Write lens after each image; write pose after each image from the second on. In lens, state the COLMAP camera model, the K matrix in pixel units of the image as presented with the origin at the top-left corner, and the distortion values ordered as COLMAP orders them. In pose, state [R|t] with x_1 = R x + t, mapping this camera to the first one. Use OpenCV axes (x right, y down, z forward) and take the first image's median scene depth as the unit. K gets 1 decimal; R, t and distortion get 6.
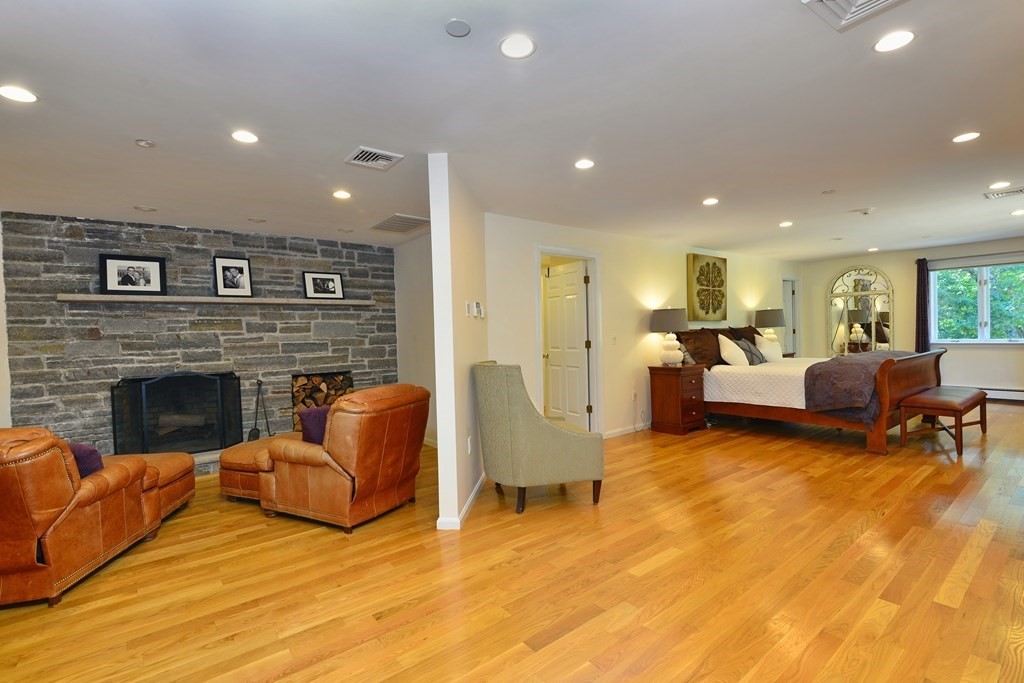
lens RADIAL K [[470.6, 0, 514.8], [0, 470.6, 336.3], [0, 0, 1]] dist [-0.020179, 0.001532]
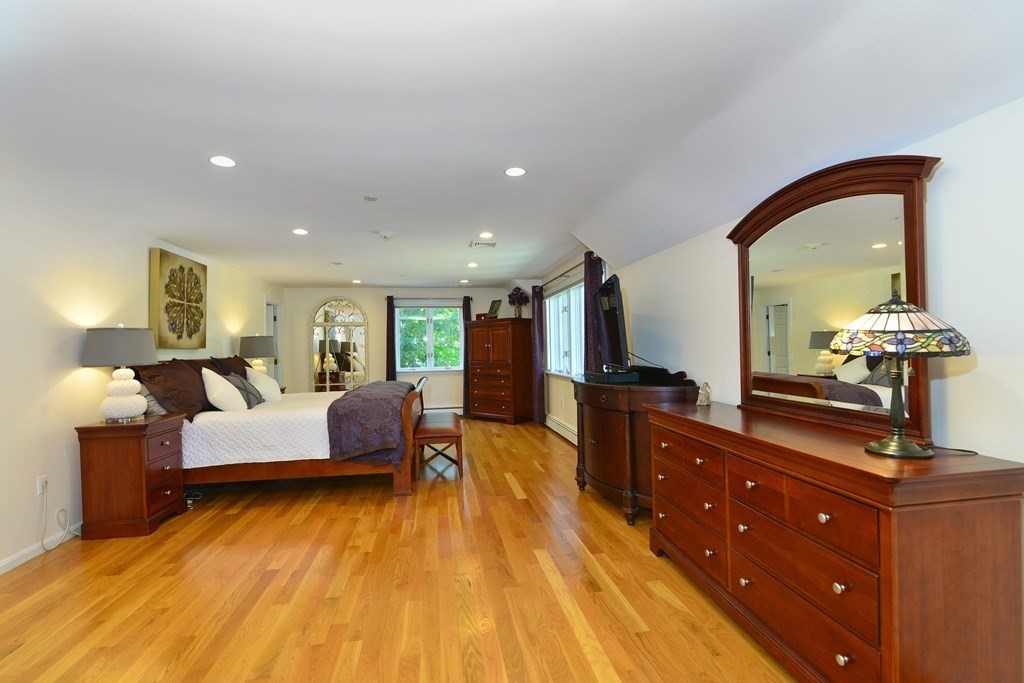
lens RADIAL K [[470.6, 0, 520.0], [0, 470.6, 344.2], [0, 0, 1]] dist [-0.020179, 0.001532]
pose [[0.470733, 0.023834, 0.881954, 0.040904], [0.015094, 0.999271, -0.035060, -0.008359], [-0.882147, 0.029816, 0.470030, 0.253287]]
